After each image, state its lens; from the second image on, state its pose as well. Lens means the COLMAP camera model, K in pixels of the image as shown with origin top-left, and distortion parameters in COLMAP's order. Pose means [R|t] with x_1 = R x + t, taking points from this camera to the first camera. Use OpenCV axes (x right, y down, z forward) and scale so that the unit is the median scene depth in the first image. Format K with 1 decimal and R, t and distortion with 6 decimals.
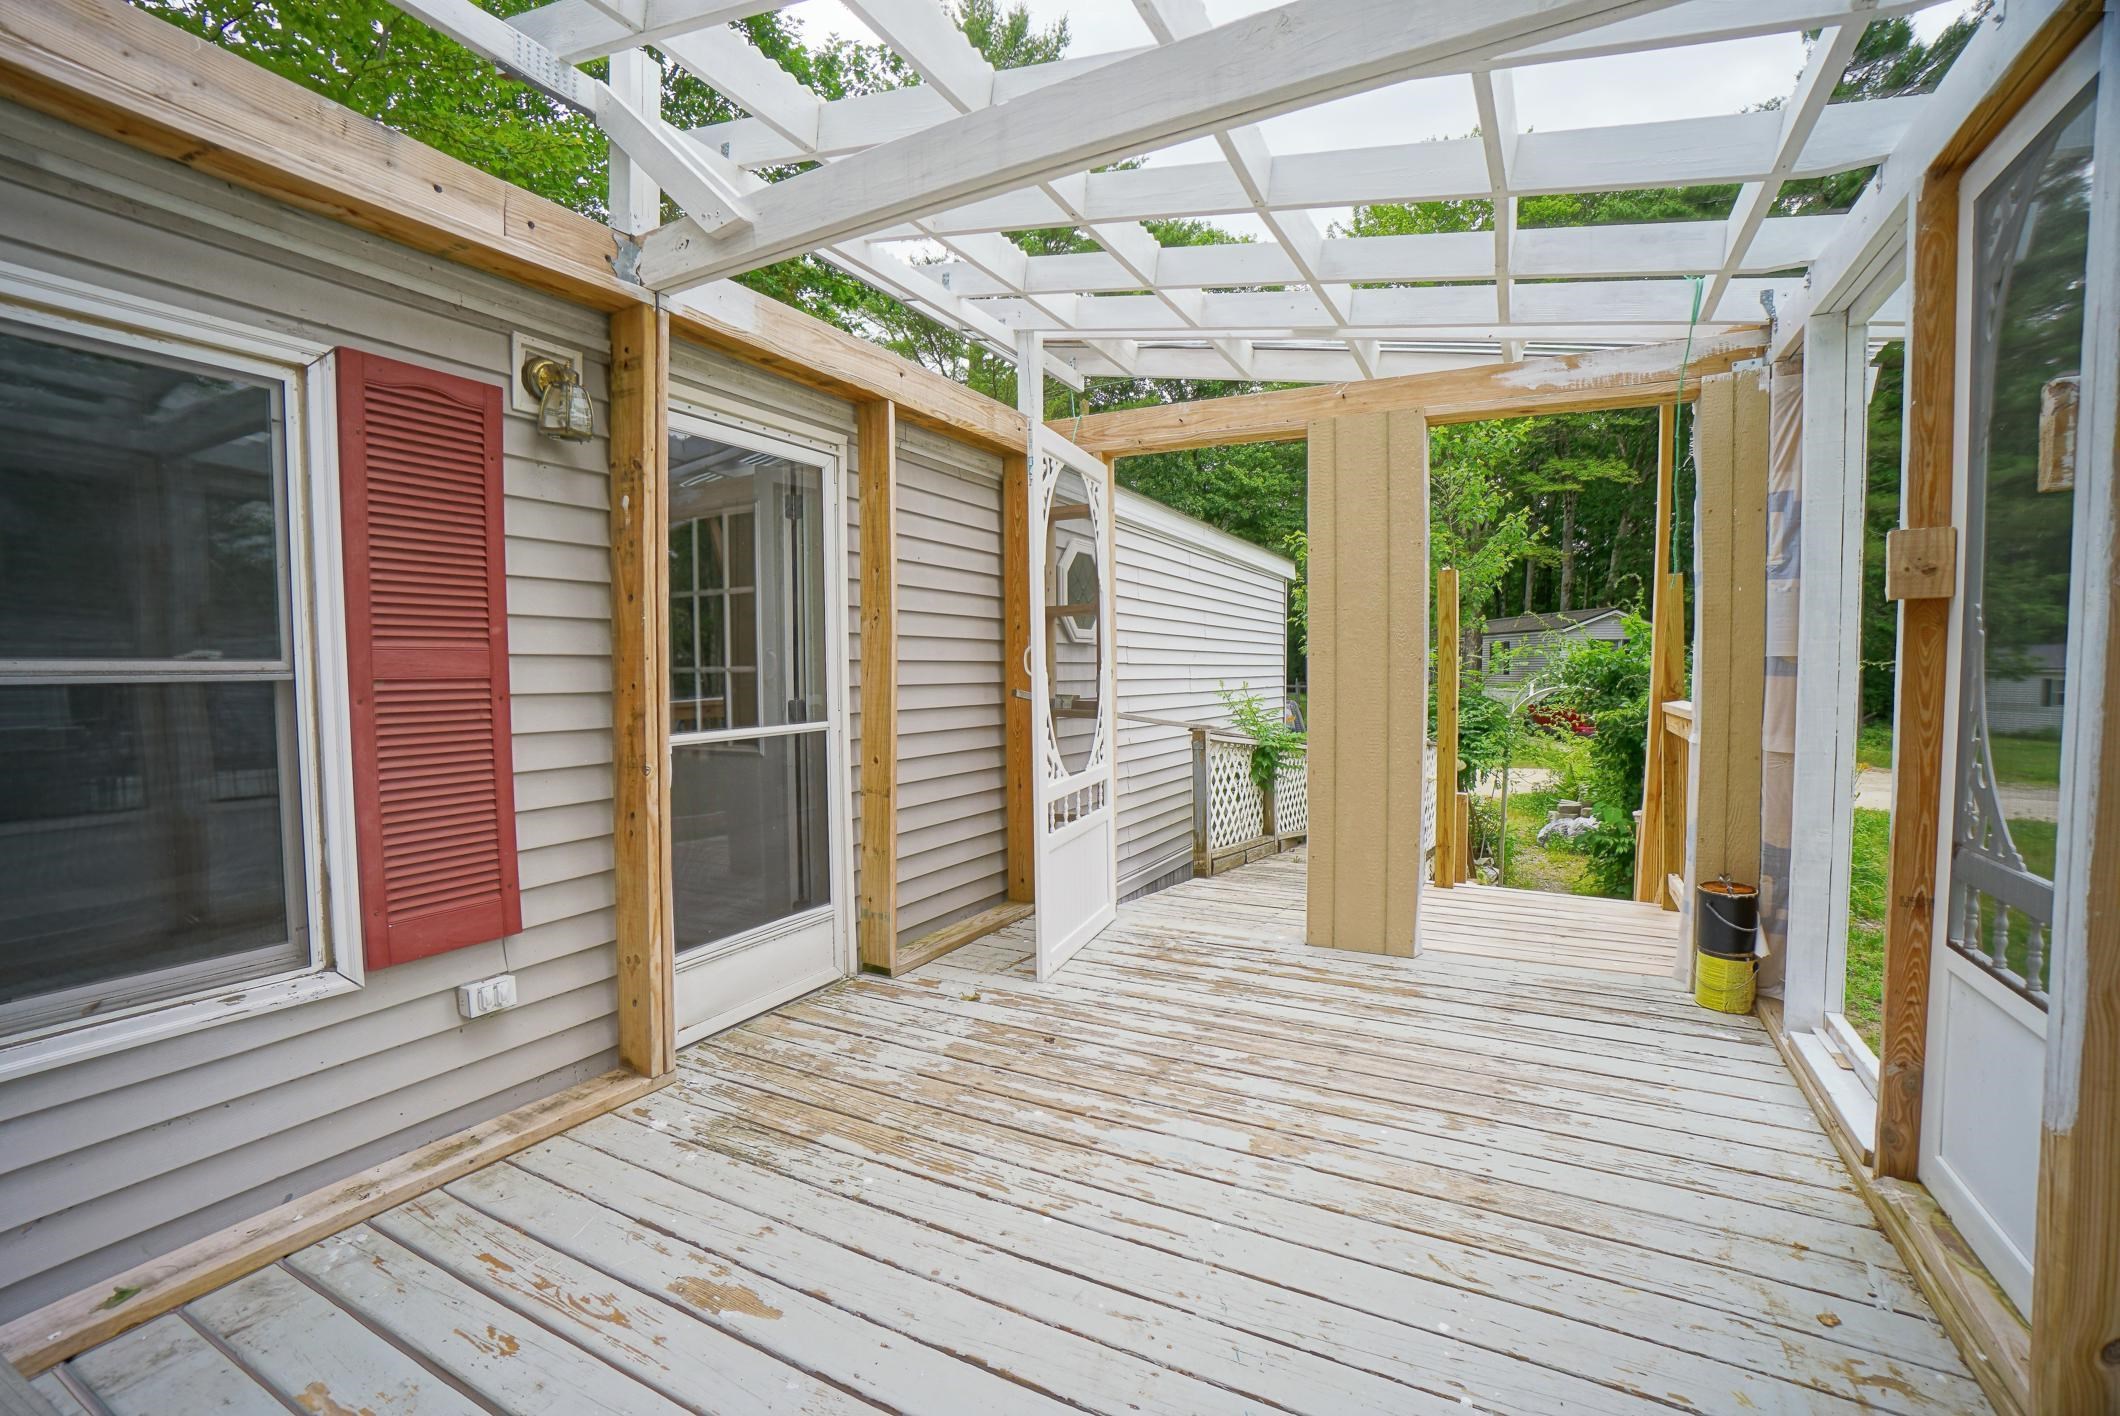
lens RADIAL K [[936.7, 0, 1047.3], [0, 936.7, 717.4], [0, 0, 1]] dist [-0.069607, 0.026650]
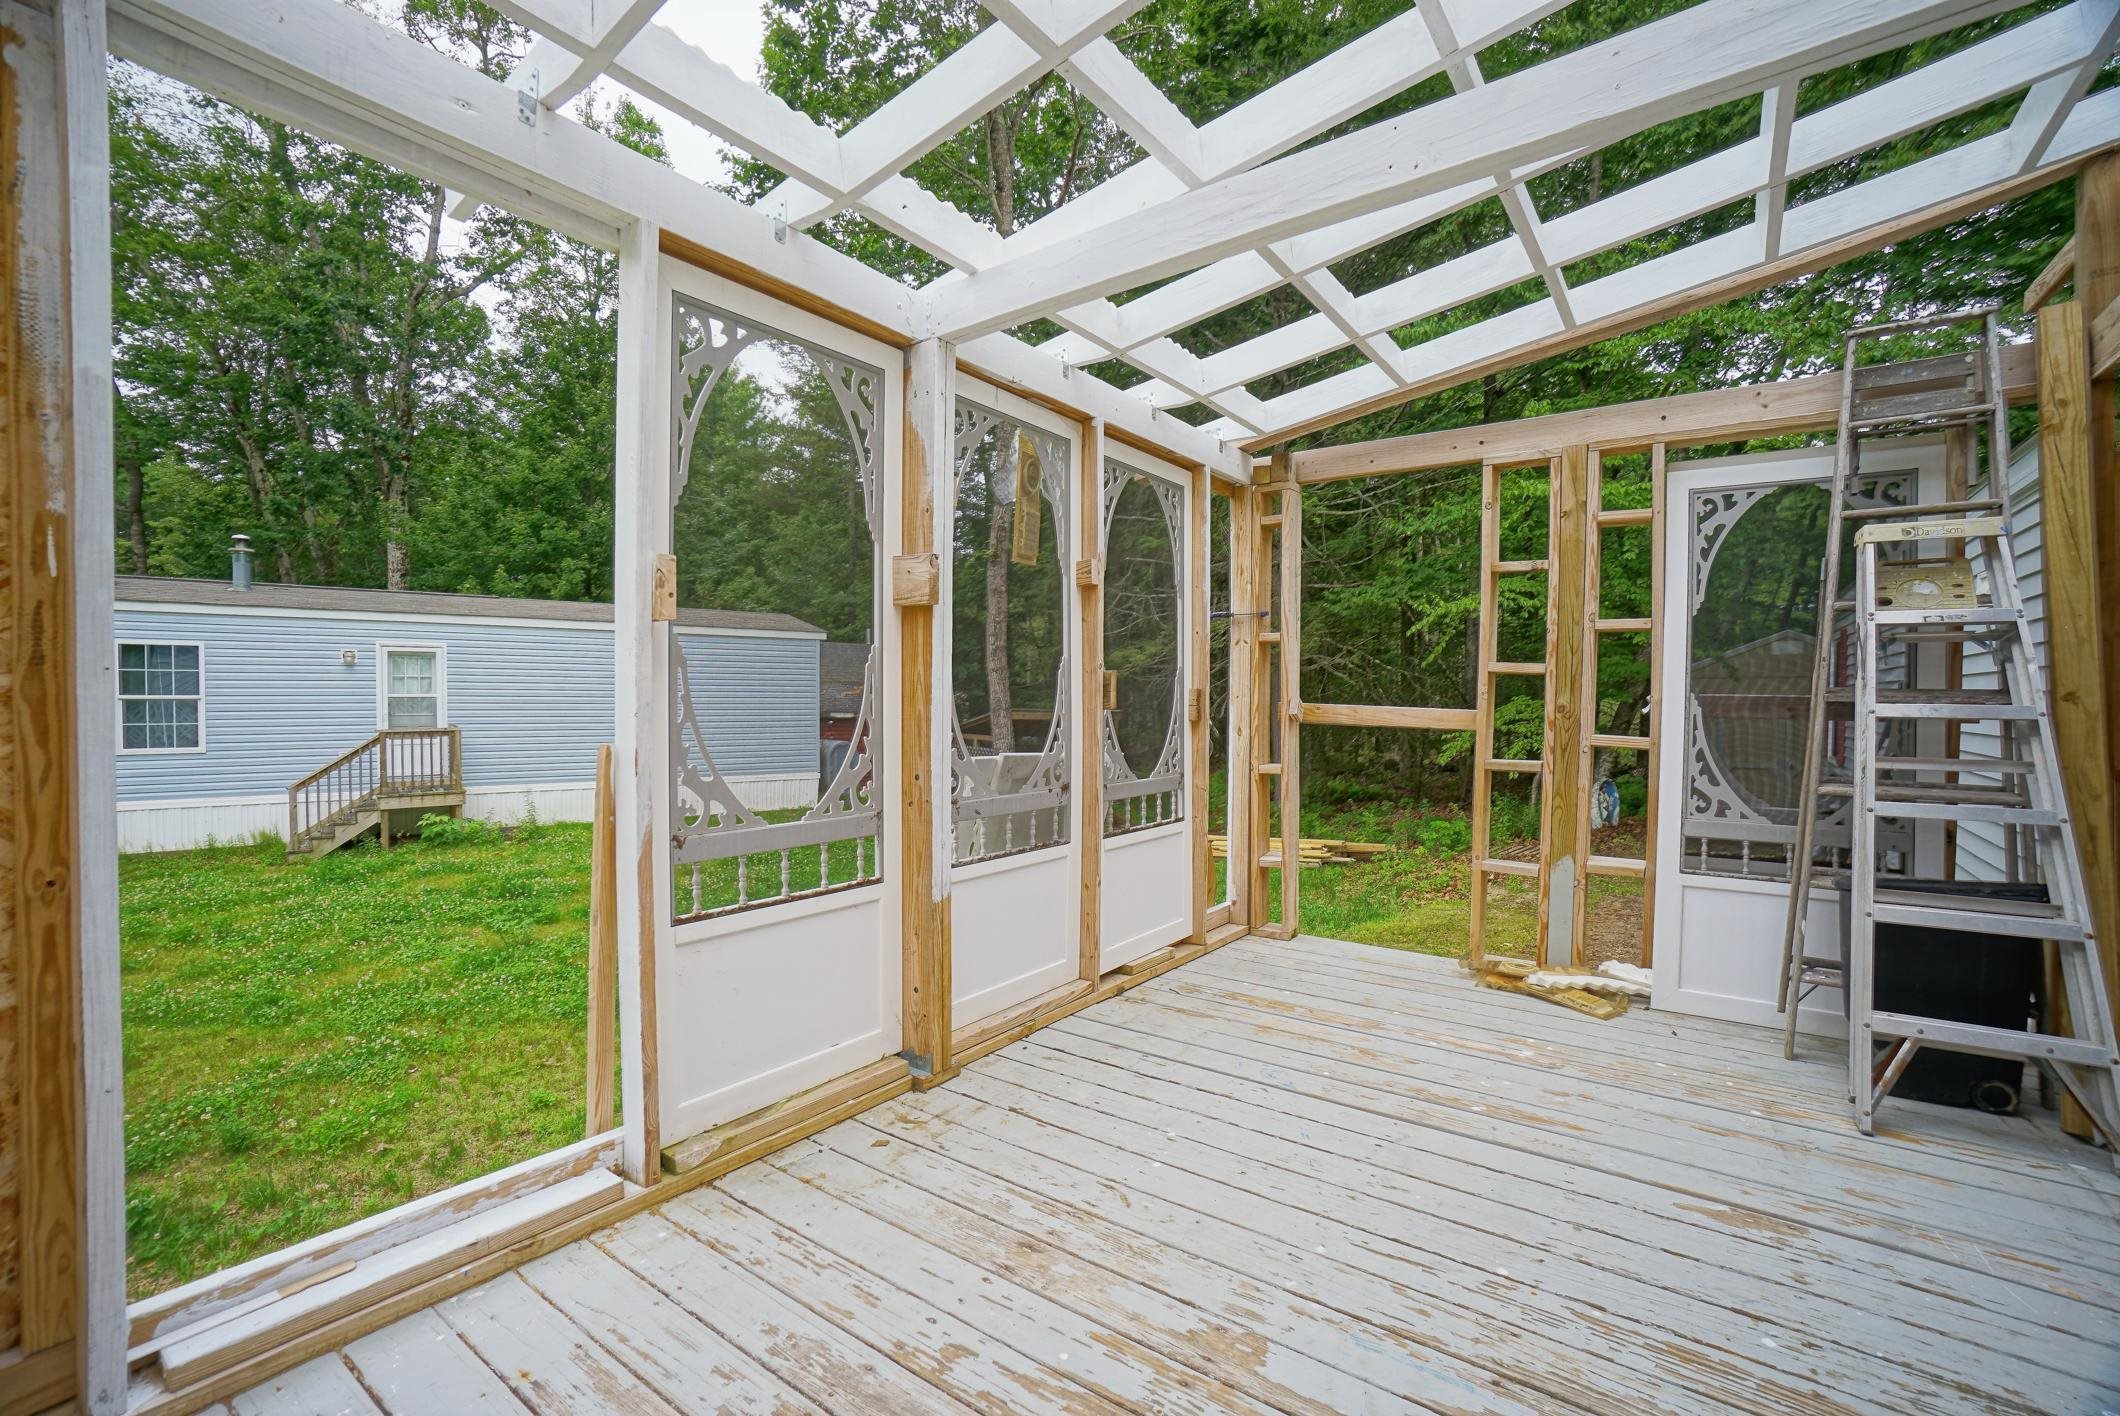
lens RADIAL K [[936.7, 0, 1047.3], [0, 936.7, 717.4], [0, 0, 1]] dist [-0.069607, 0.026650]
pose [[-0.990495, -0.007908, 0.137320, 0.313092], [0.002238, 0.997287, 0.073574, -0.085383], [-0.137529, 0.073182, -0.987790, 1.791172]]
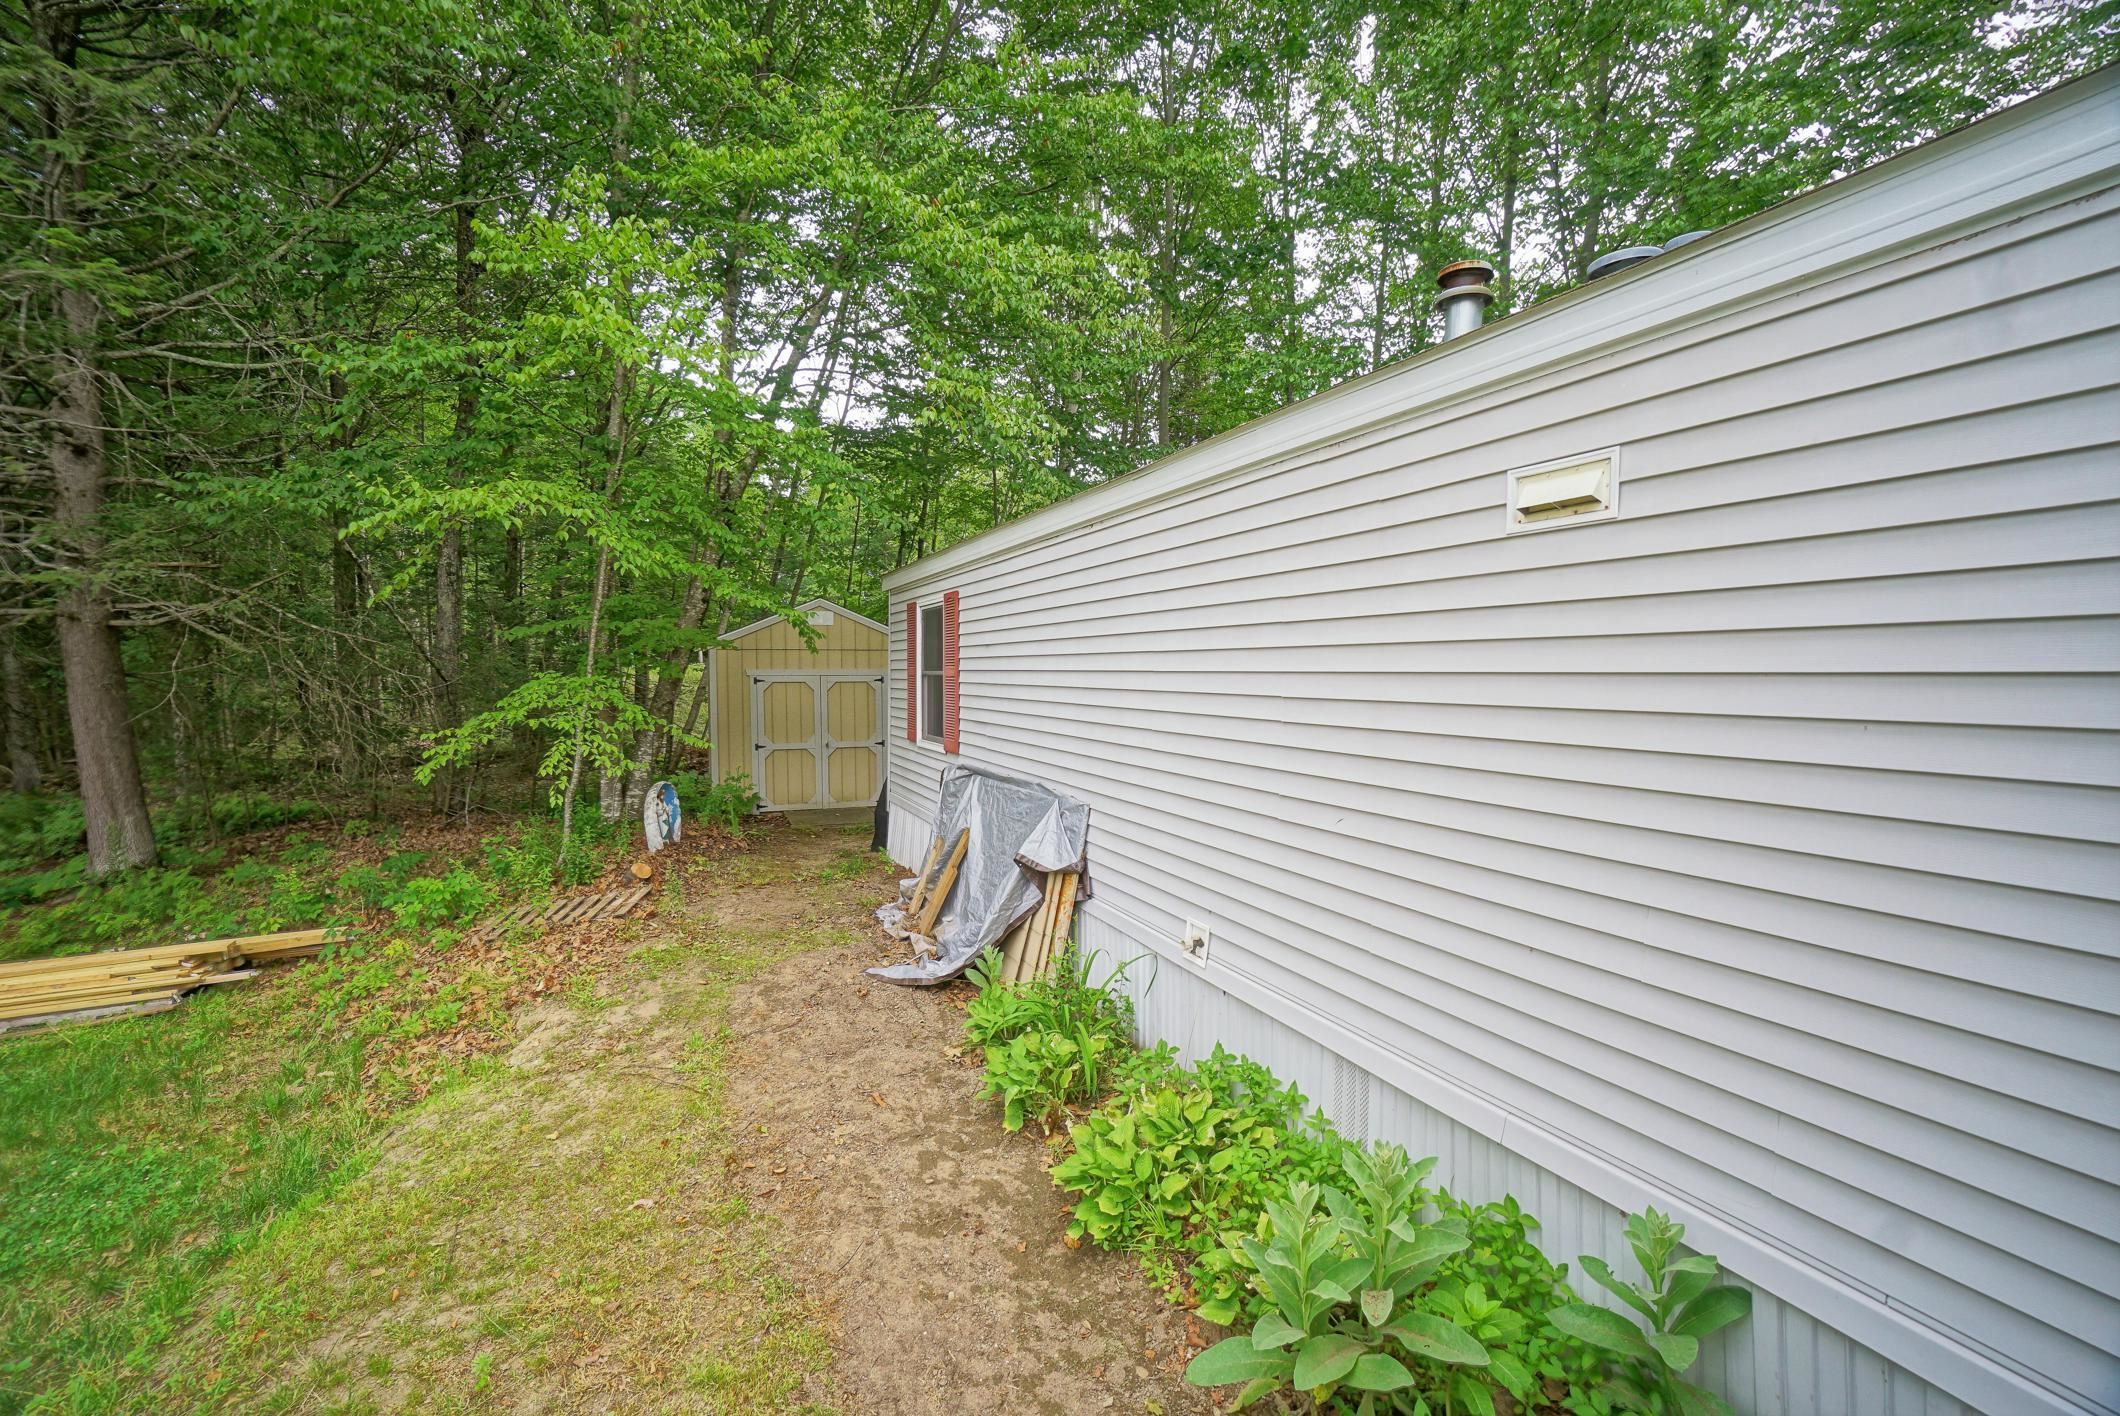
lens RADIAL K [[936.7, 0, 1047.3], [0, 936.7, 717.4], [0, 0, 1]] dist [-0.069607, 0.026650]
pose [[-0.626073, 0.037402, -0.778867, -0.143086], [-0.042751, 0.995700, 0.082179, -0.000994], [0.778592, 0.084747, -0.621782, -0.284589]]
